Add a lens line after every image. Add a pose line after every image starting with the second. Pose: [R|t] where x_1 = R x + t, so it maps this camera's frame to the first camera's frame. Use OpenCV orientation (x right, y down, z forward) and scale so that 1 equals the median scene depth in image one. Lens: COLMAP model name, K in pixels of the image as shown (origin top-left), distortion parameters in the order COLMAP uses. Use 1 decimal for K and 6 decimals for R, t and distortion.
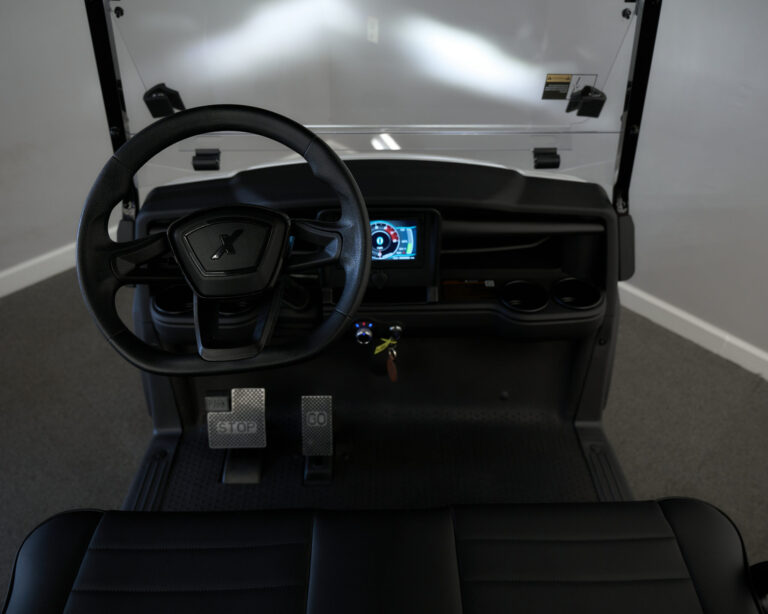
lens RADIAL K [[630.2, 0, 384.0], [0, 630.2, 307.0], [0, 0, 1]] dist [-0.007588, -0.007690]
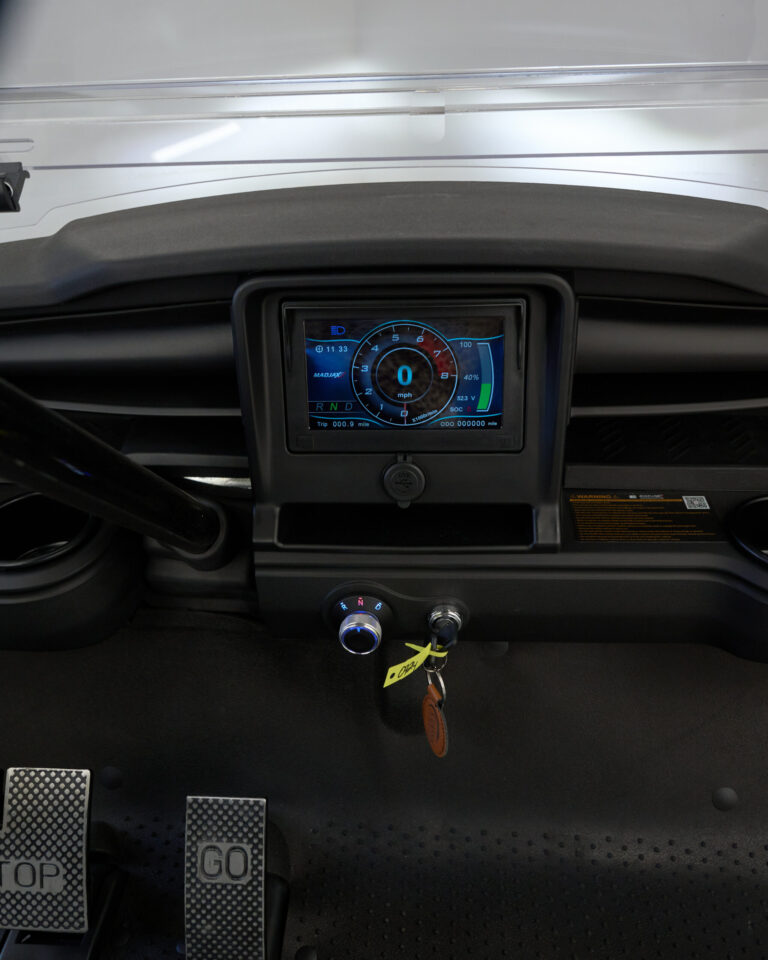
lens RADIAL K [[787.8, 0, 384.0], [0, 787.8, 480.0], [0, 0, 1]] dist [-0.007588, -0.007690]
pose [[0.996518, 0.013116, -0.082345, 0.019669], [-0.024169, 0.990591, -0.134701, 0.018042], [0.079804, 0.136222, 0.987459, 0.530182]]
